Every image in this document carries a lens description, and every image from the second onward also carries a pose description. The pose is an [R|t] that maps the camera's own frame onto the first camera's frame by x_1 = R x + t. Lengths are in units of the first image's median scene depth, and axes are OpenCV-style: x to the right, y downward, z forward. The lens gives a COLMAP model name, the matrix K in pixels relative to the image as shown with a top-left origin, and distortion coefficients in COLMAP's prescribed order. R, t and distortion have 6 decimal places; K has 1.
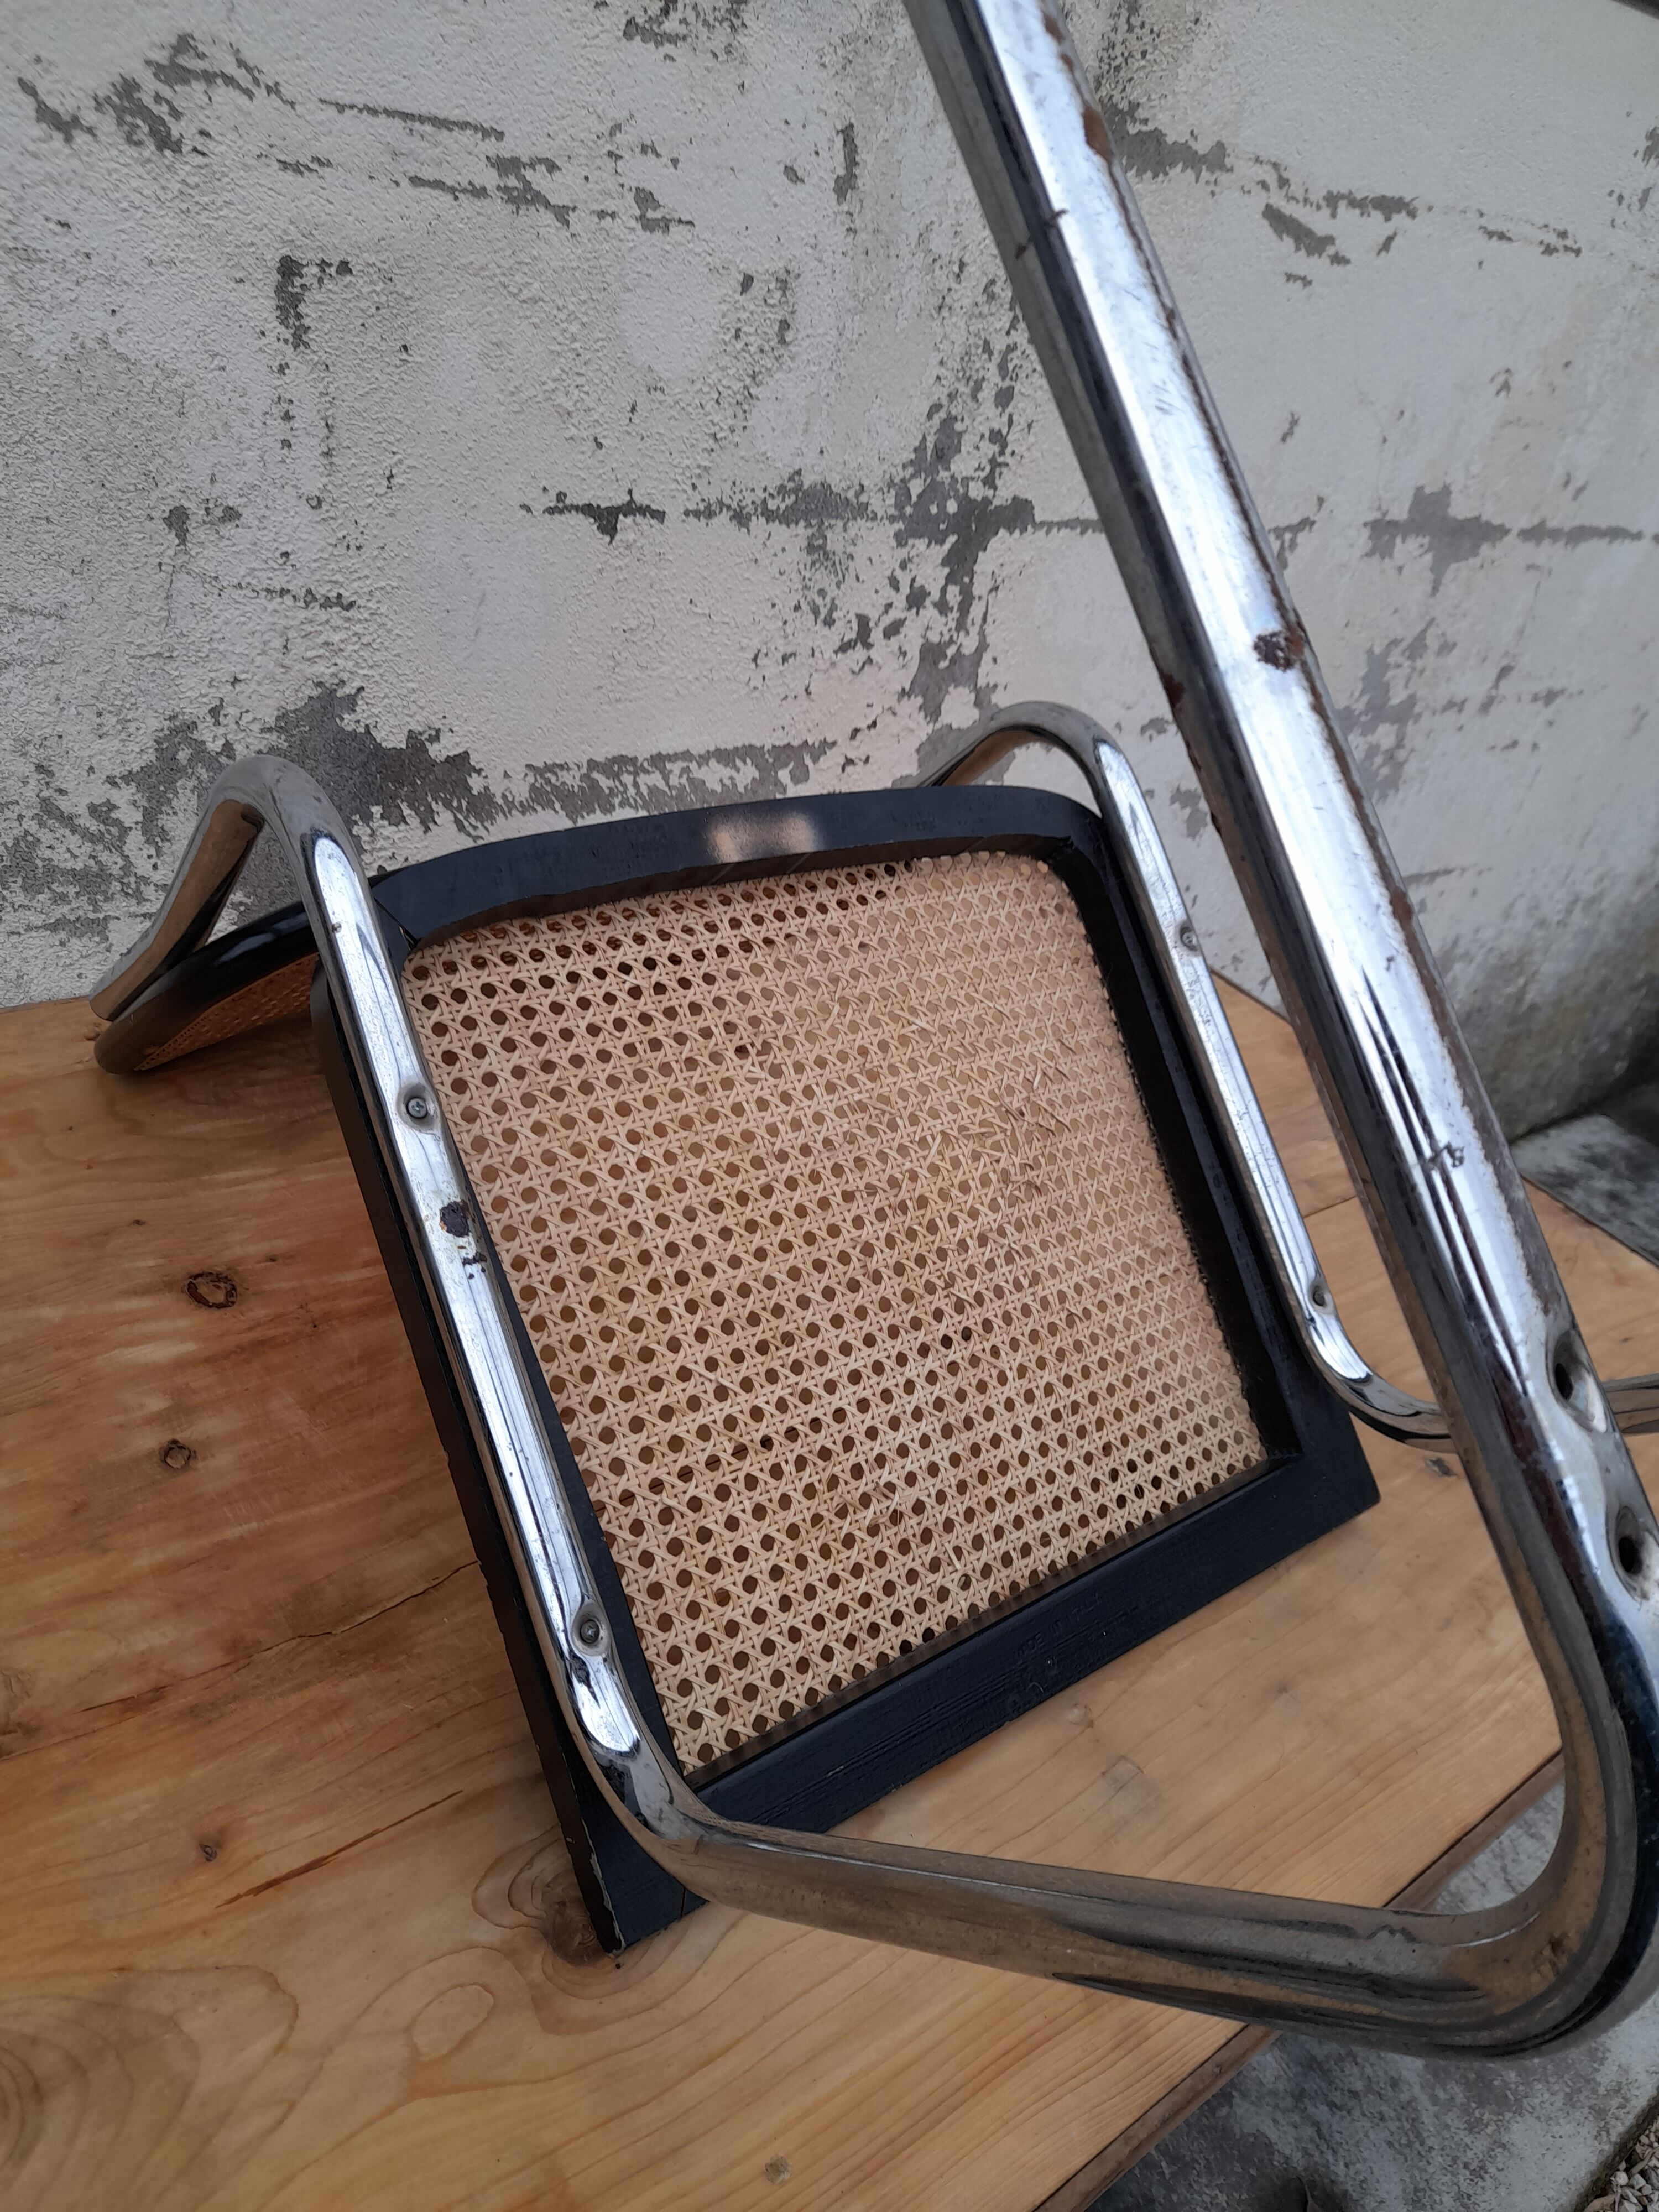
lens RADIAL K [[1651.0, 0, 828.7], [0, 1651.0, 1139.7], [0, 0, 1]] dist [0.033874, -0.040751]
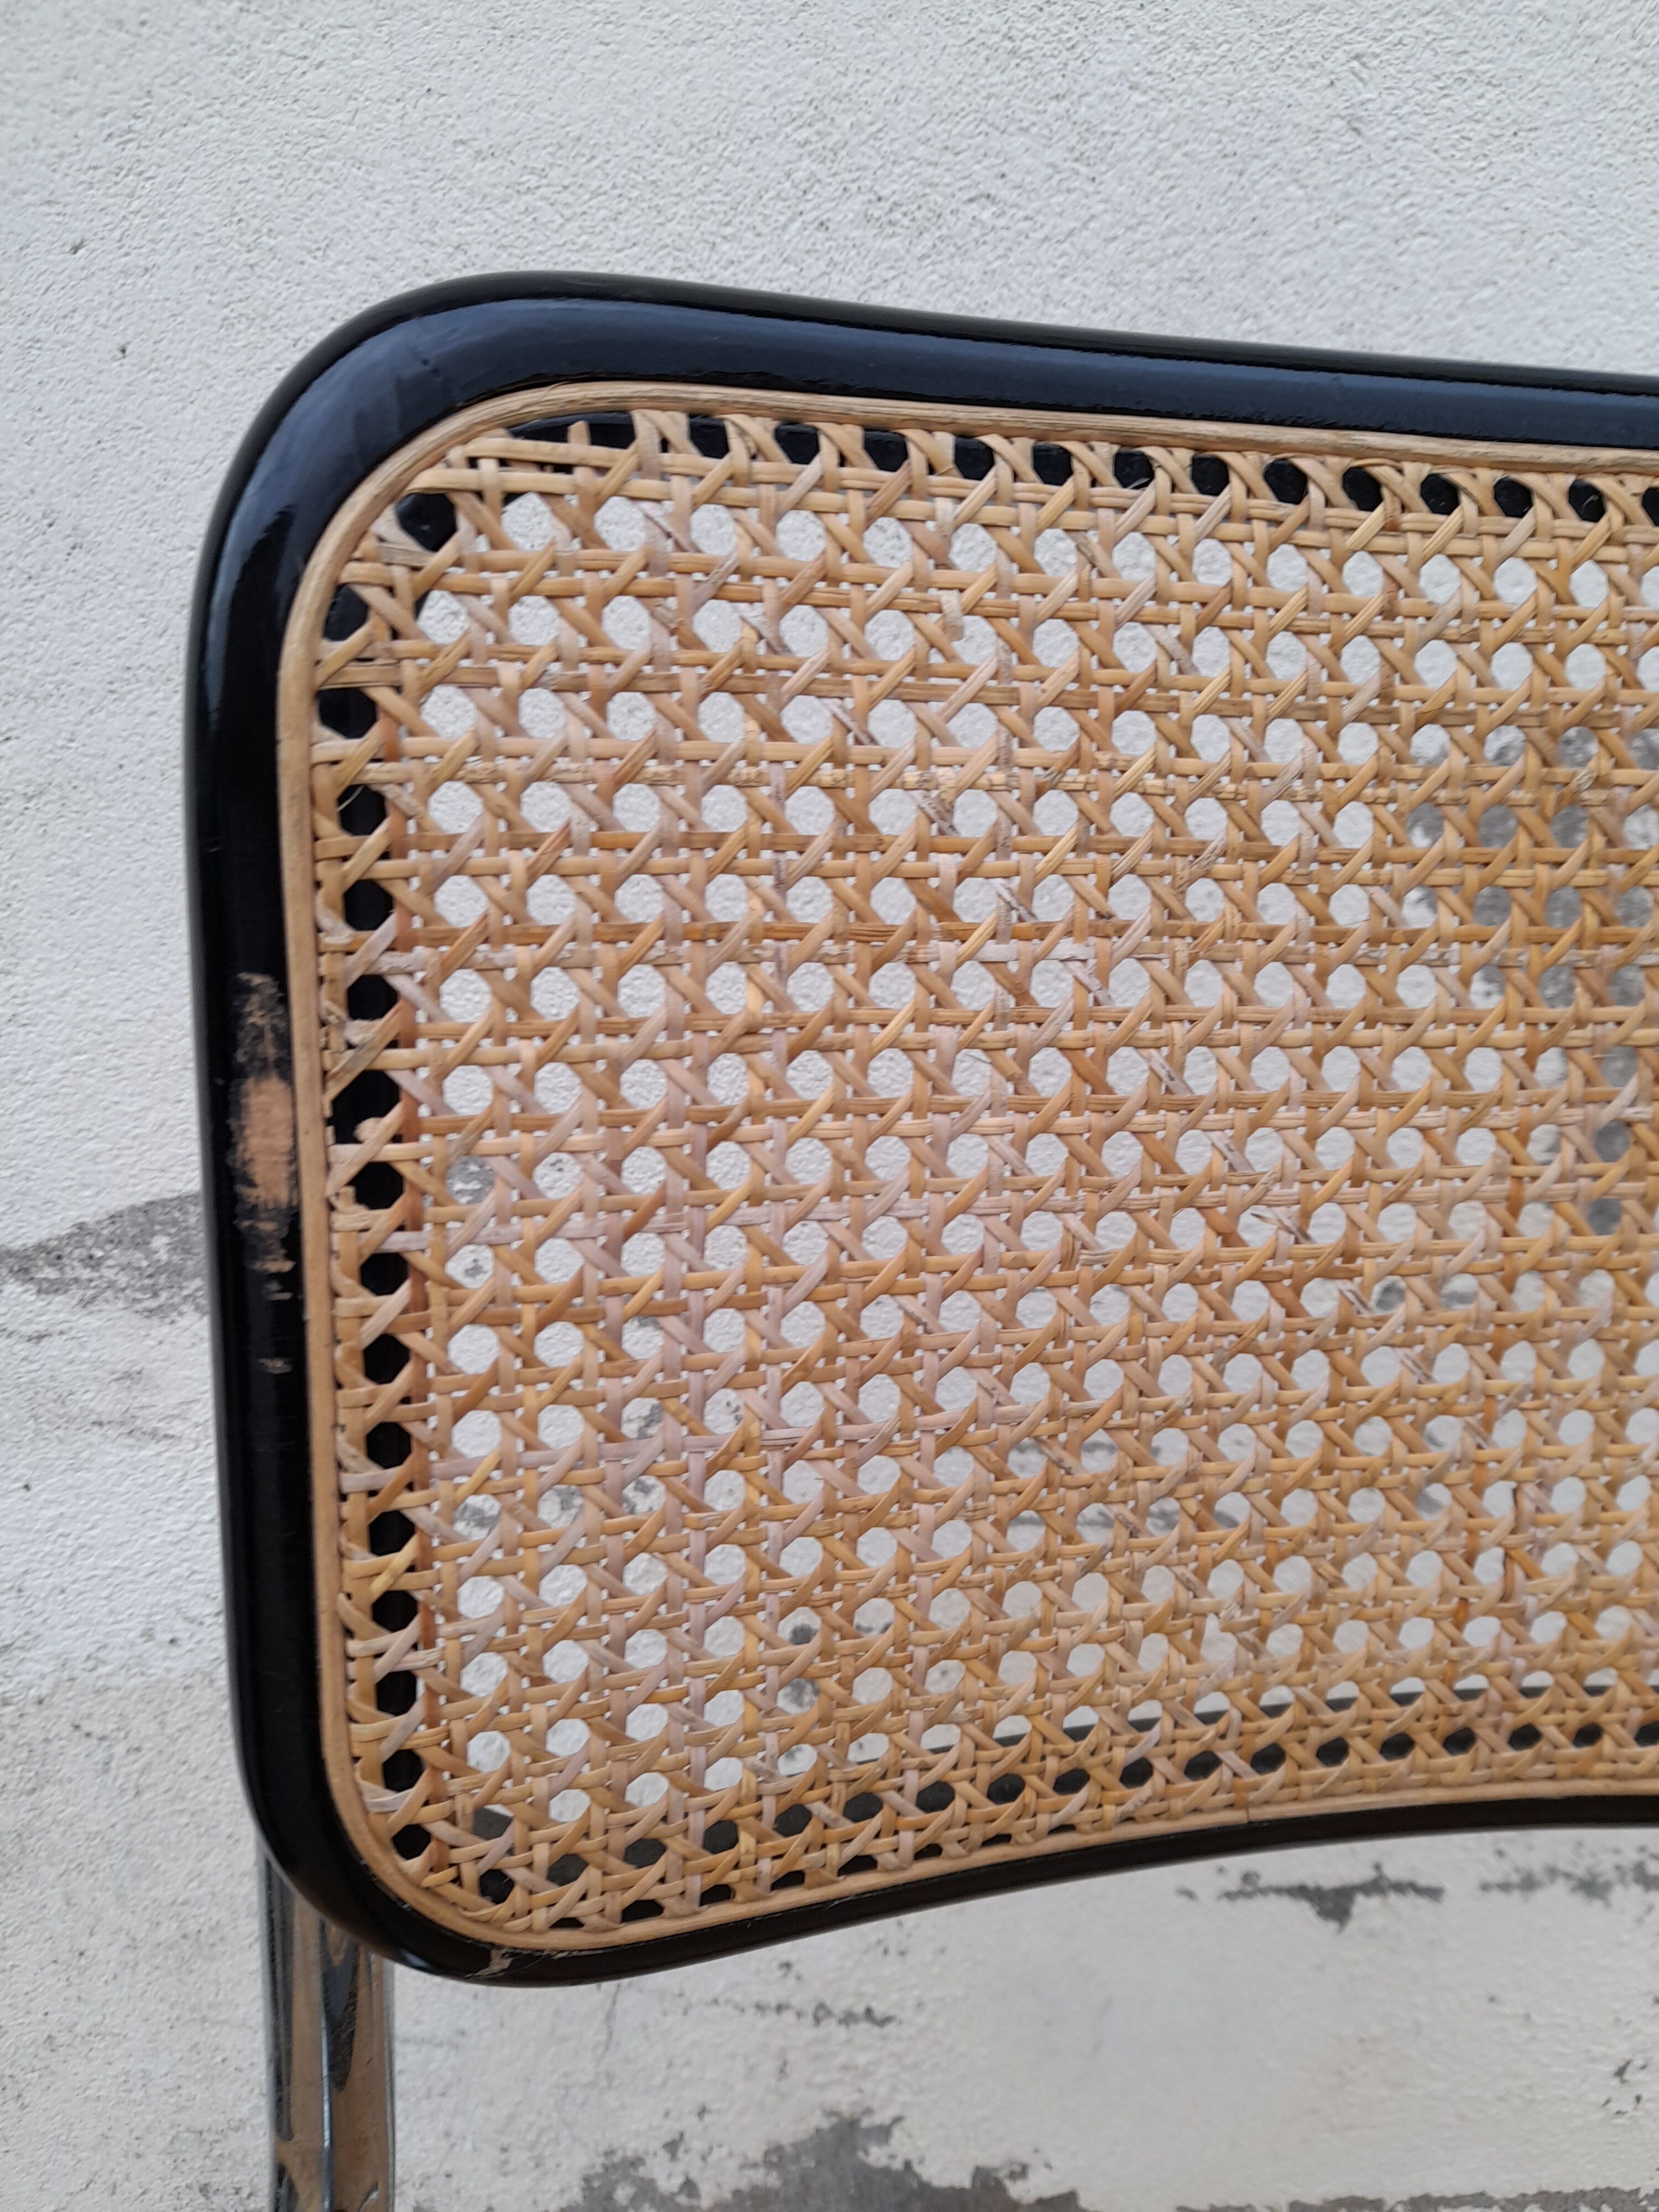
lens RADIAL K [[1651.0, 0, 805.5], [0, 1651.0, 1123.8], [0, 0, 1]] dist [0.033874, -0.040751]
pose [[0.832669, 0.034652, -0.552686, 0.031767], [-0.208734, 0.944065, -0.255286, -0.439857], [0.512925, 0.327933, 0.793327, 0.318523]]
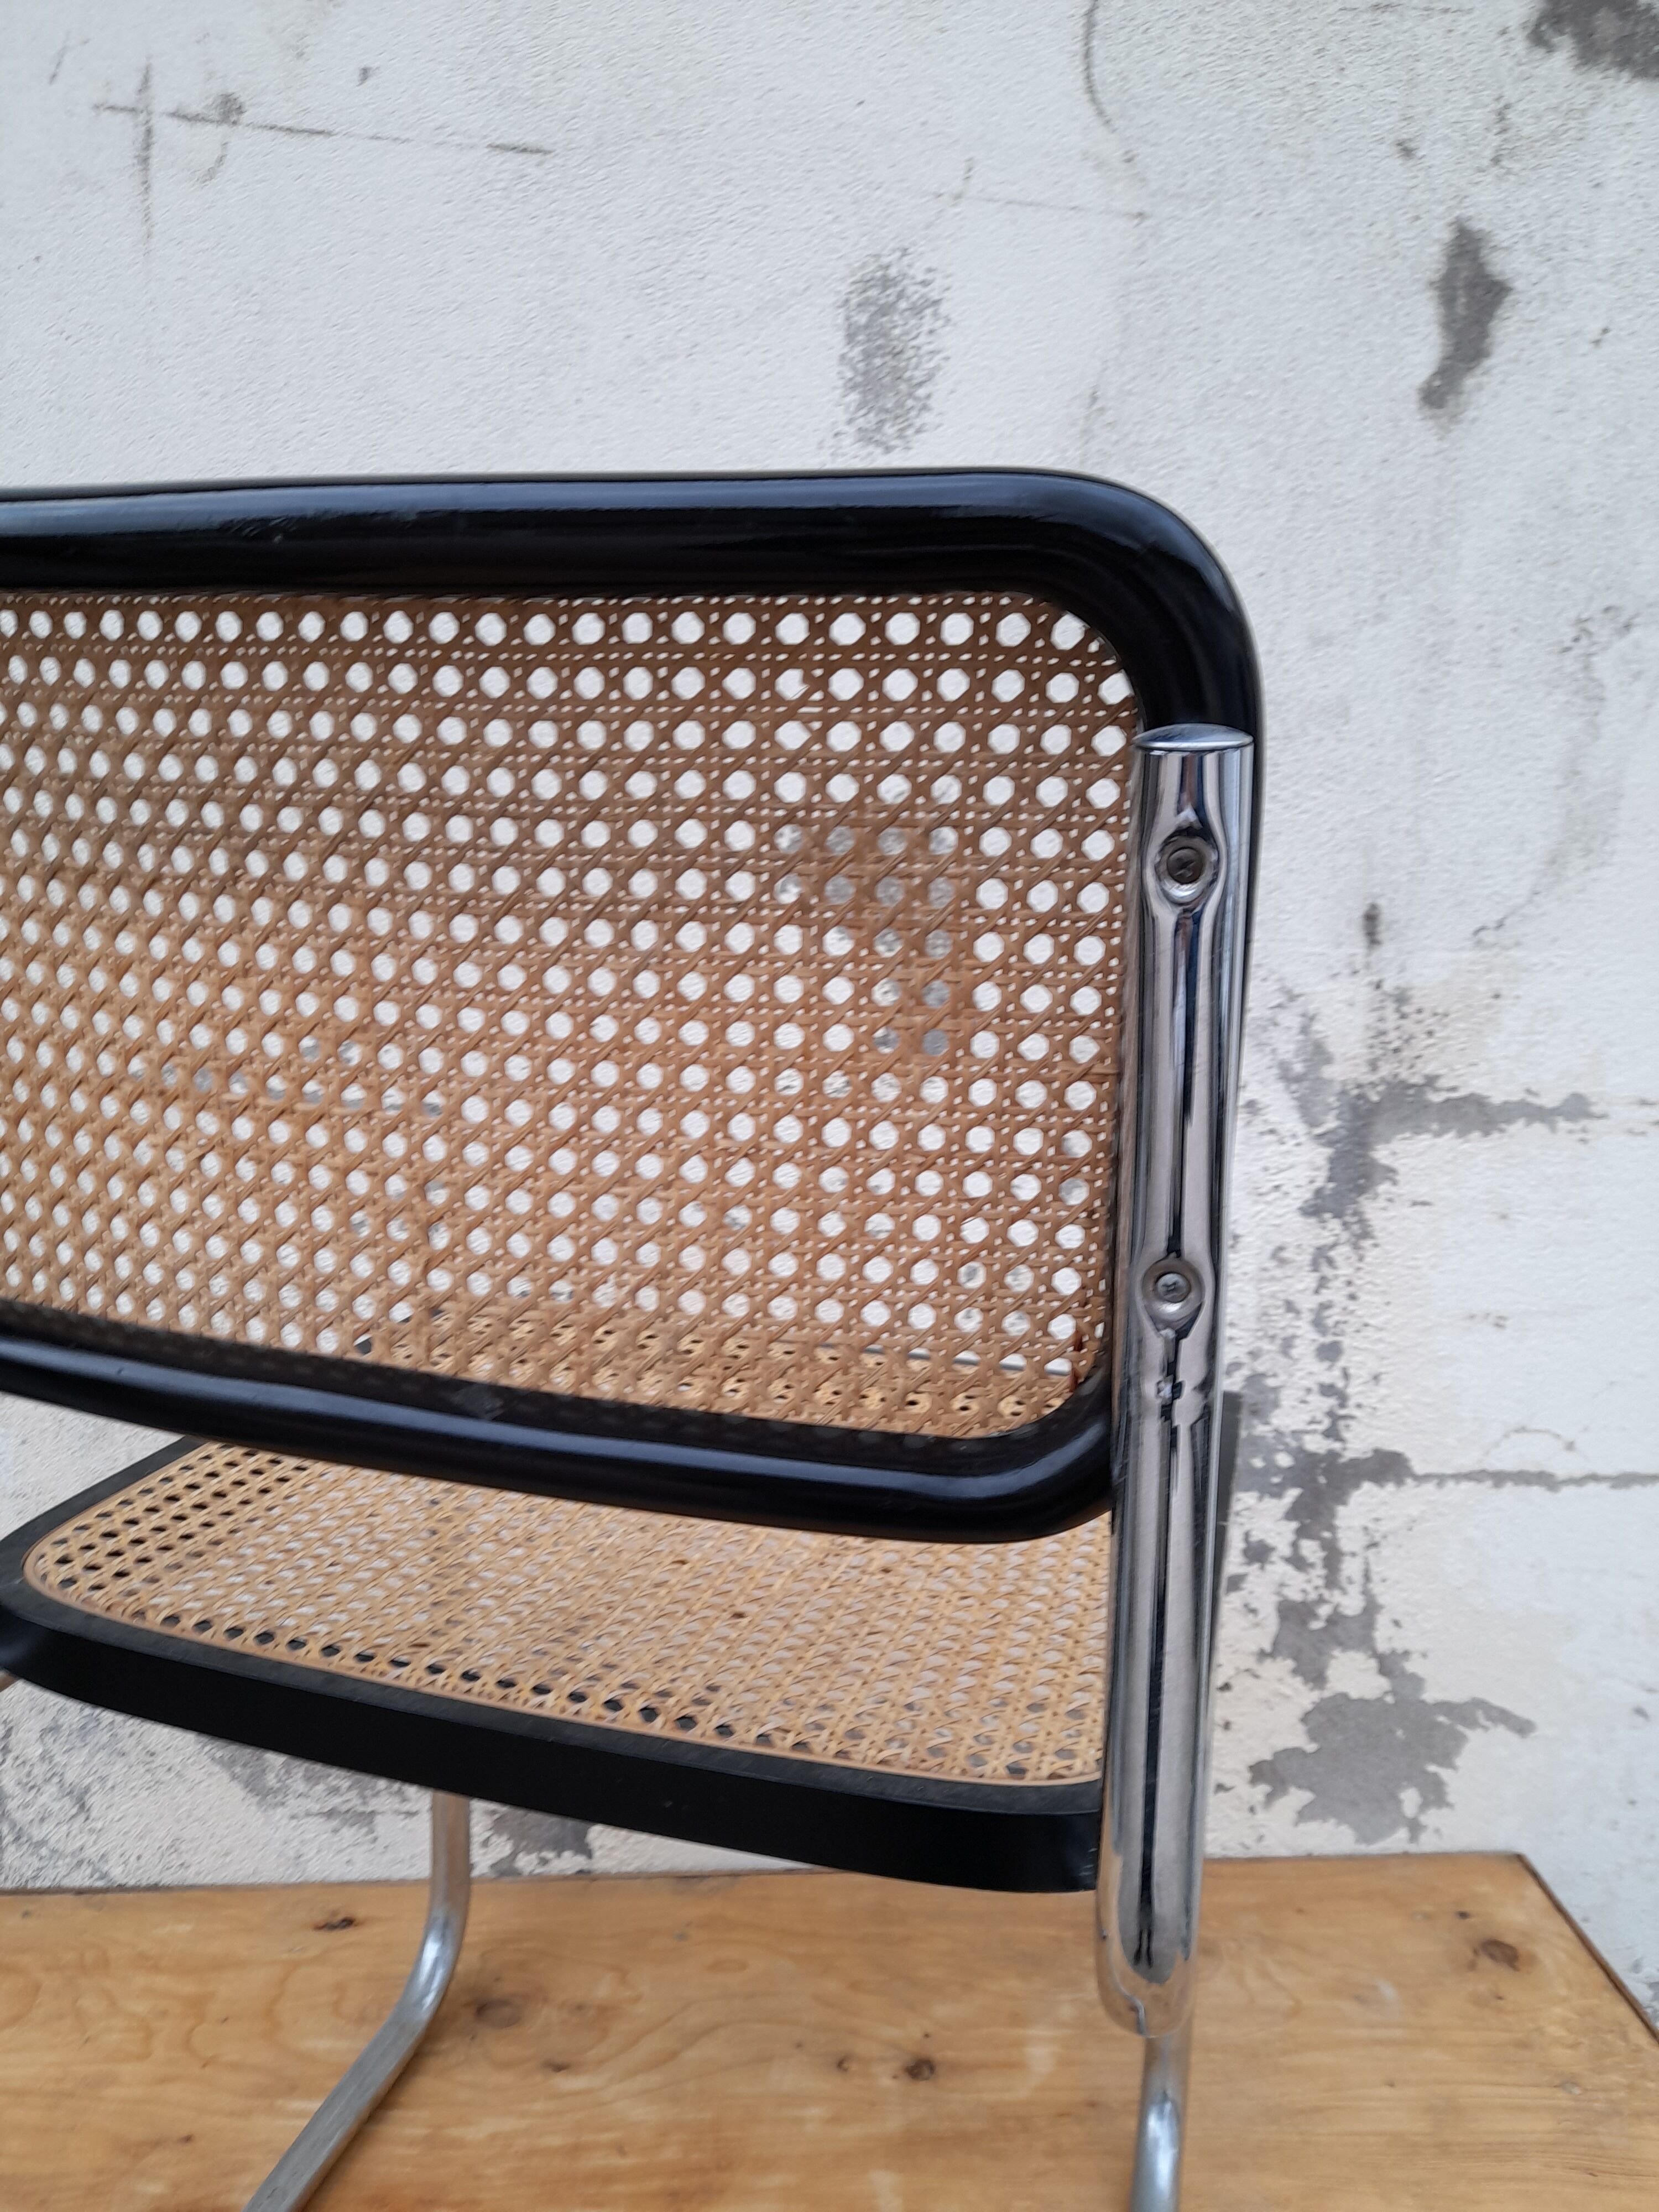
lens RADIAL K [[1651.0, 0, 810.7], [0, 1651.0, 1090.5], [0, 0, 1]] dist [0.033874, -0.040751]
pose [[0.812728, -0.081109, -0.576971, 0.470176], [-0.197690, 0.893132, -0.404022, -0.161443], [0.548081, 0.442421, 0.709839, 0.125217]]
